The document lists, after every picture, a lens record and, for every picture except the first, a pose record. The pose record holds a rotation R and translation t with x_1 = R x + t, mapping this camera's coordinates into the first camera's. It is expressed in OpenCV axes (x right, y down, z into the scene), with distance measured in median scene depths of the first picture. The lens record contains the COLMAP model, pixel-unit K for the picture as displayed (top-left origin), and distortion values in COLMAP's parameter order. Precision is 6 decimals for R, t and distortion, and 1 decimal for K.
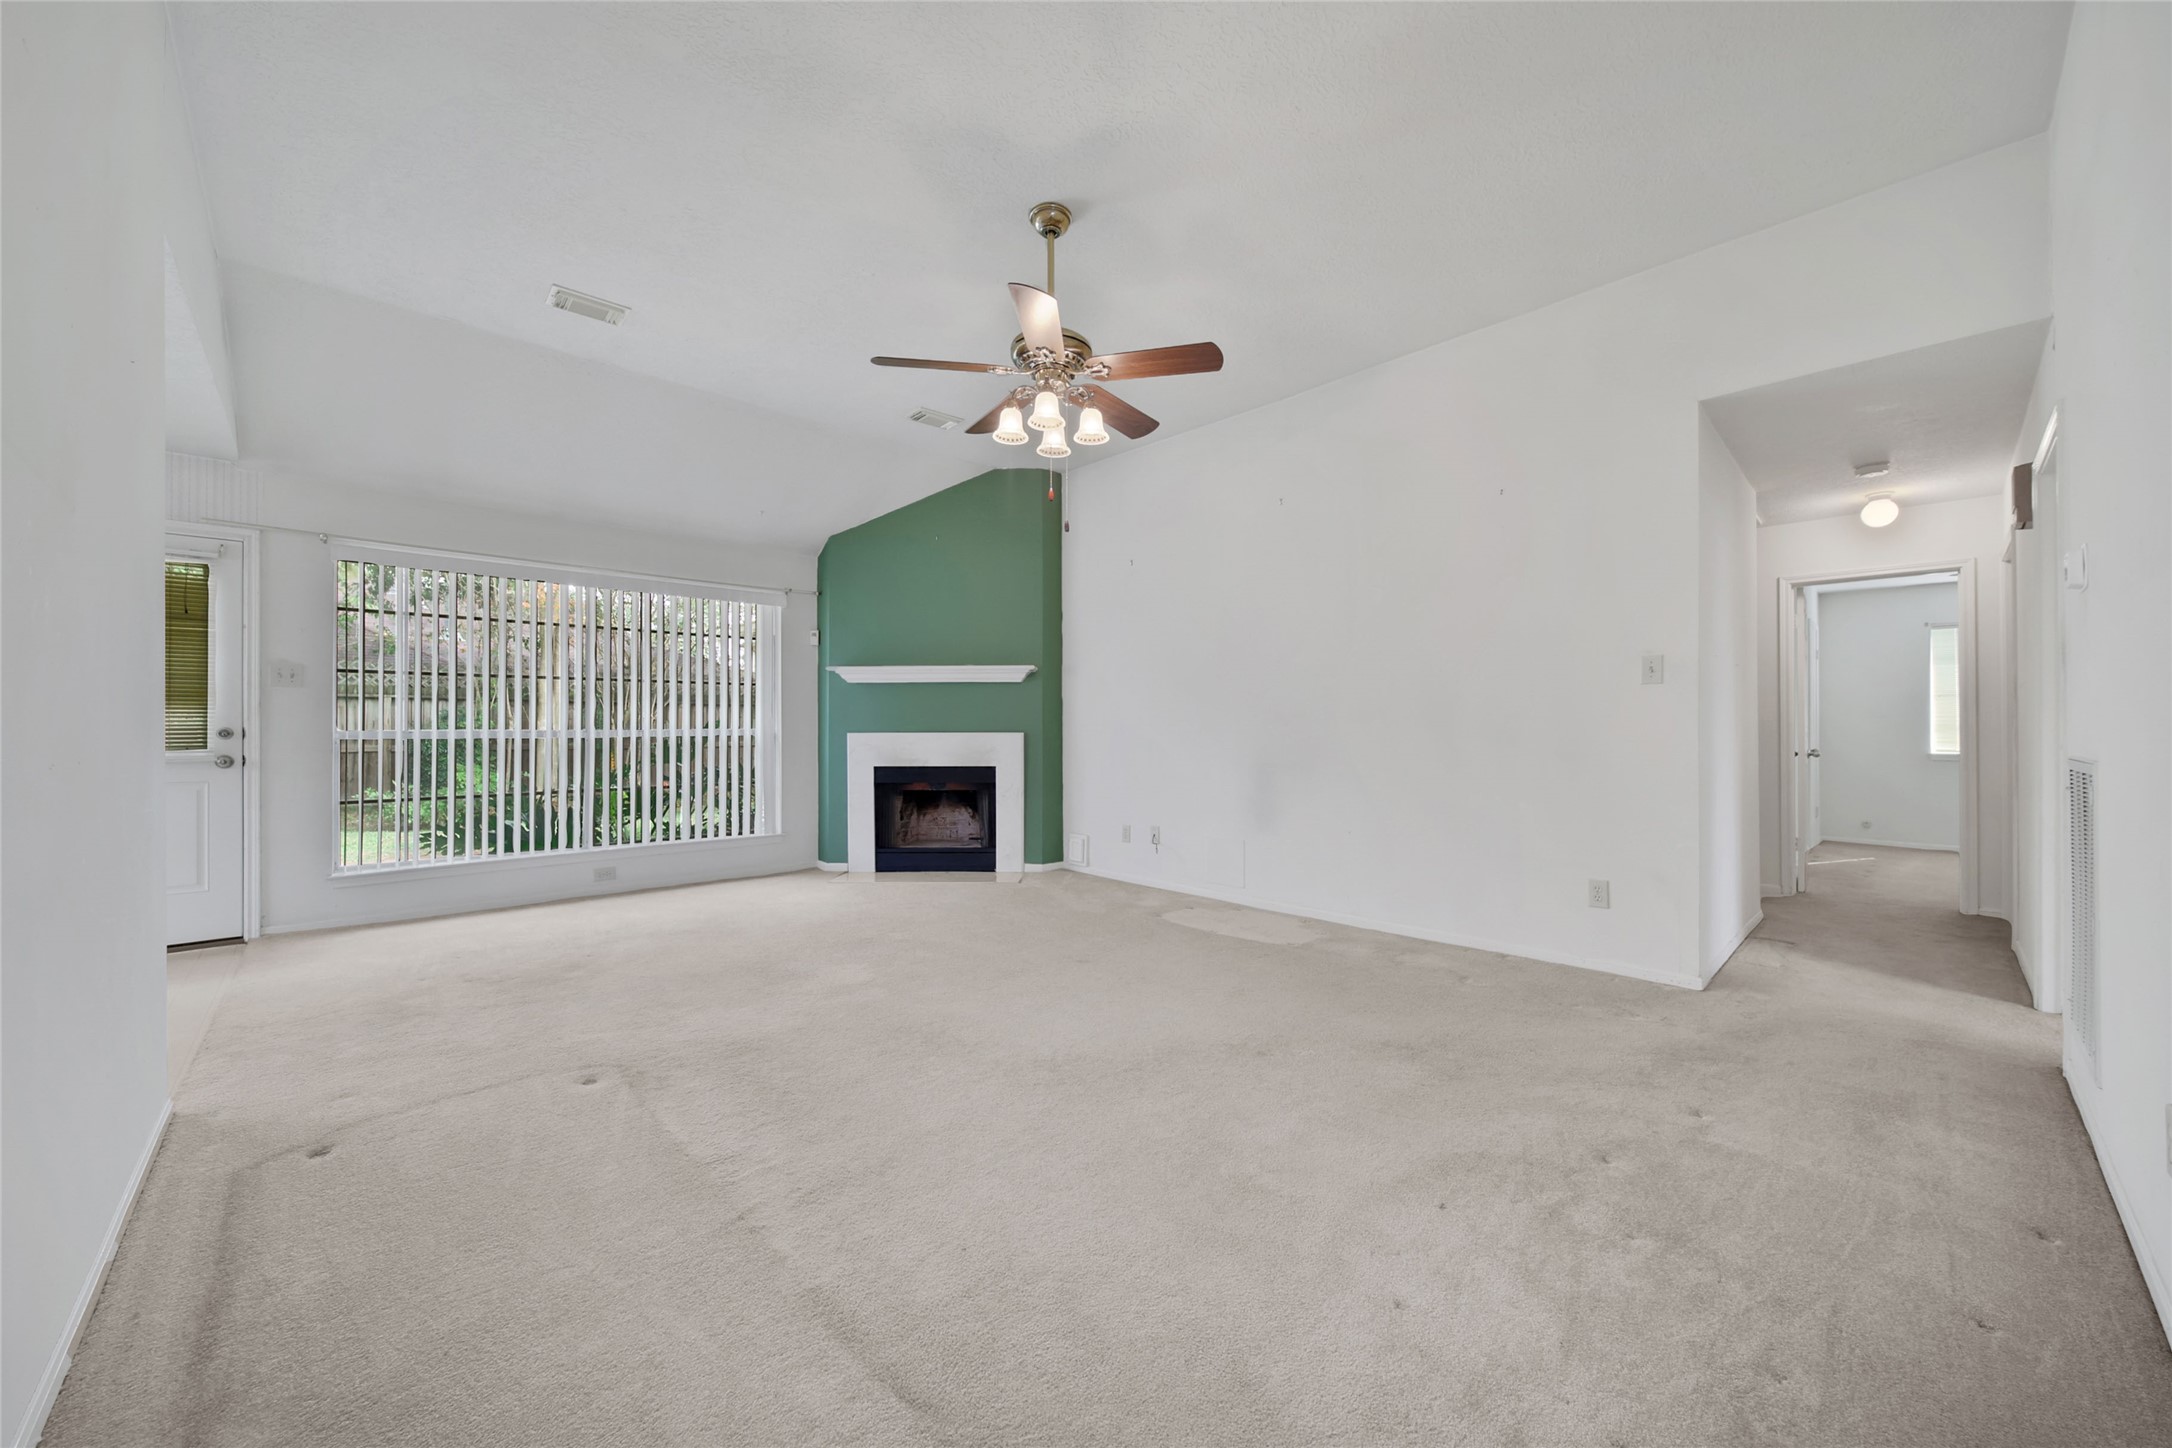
lens RADIAL K [[815.1, 0, 1128.5], [0, 815.1, 724.3], [0, 0, 1]] dist [-0.000748, -0.000180]
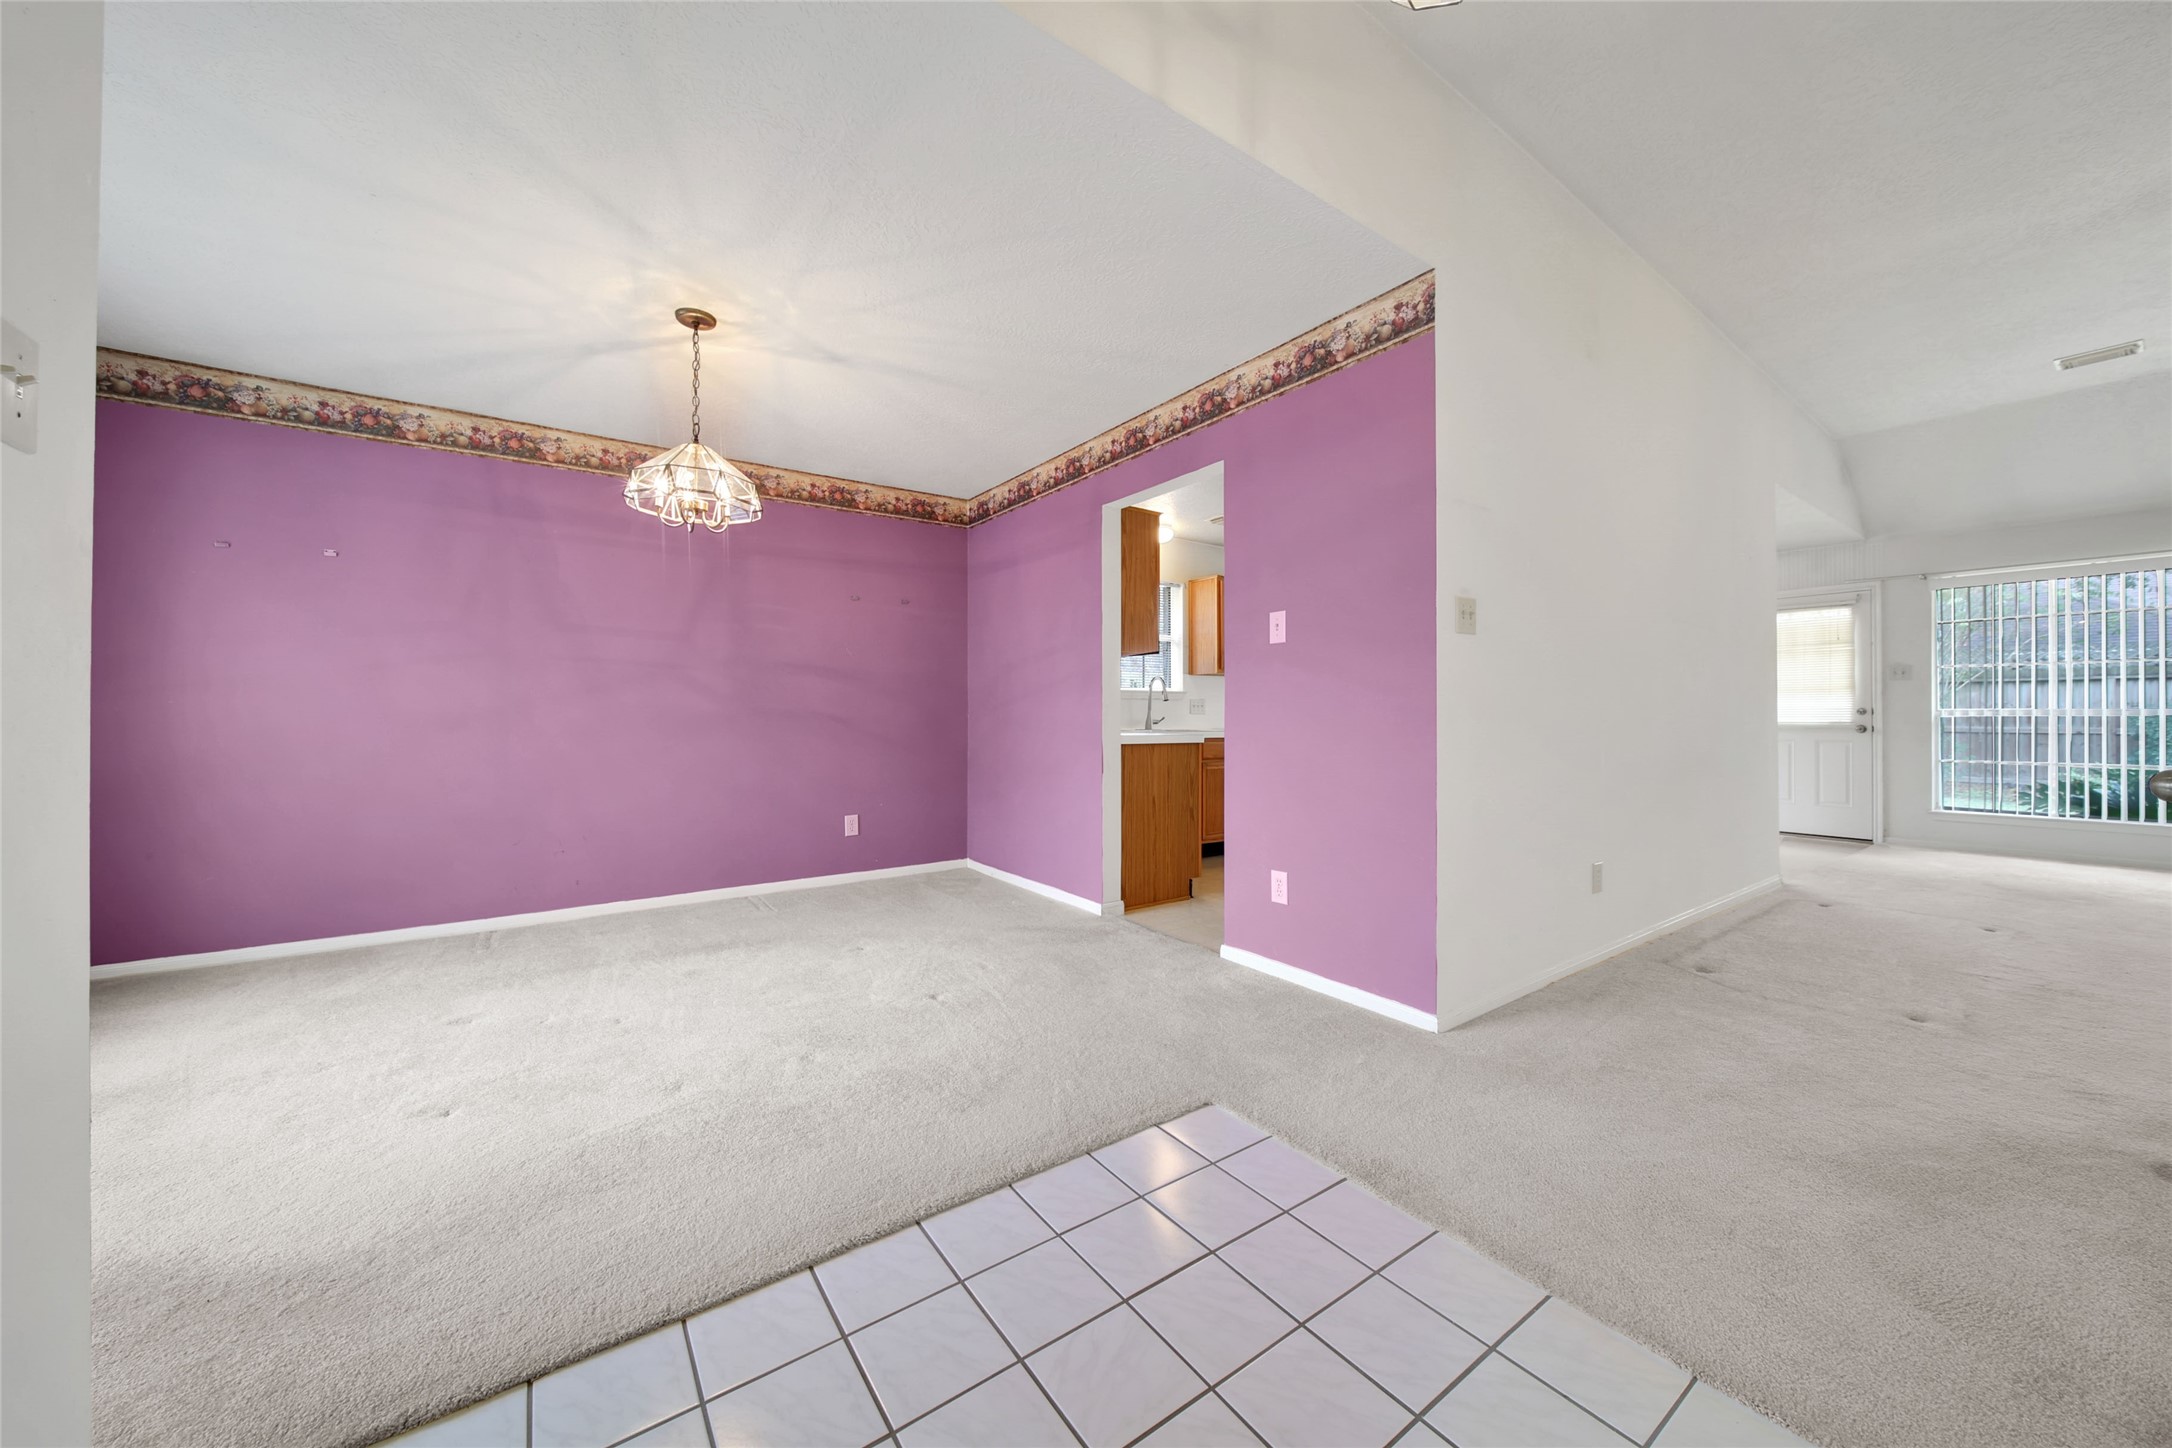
lens RADIAL K [[826.2, 0, 1082.3], [0, 826.2, 710.2], [0, 0, 1]] dist [-0.000958, -0.000242]
pose [[-0.133163, -0.003660, -0.991087, 0.469528], [0.005578, 0.999975, -0.004442, 0.004741], [0.991078, -0.006120, -0.133139, -0.203434]]
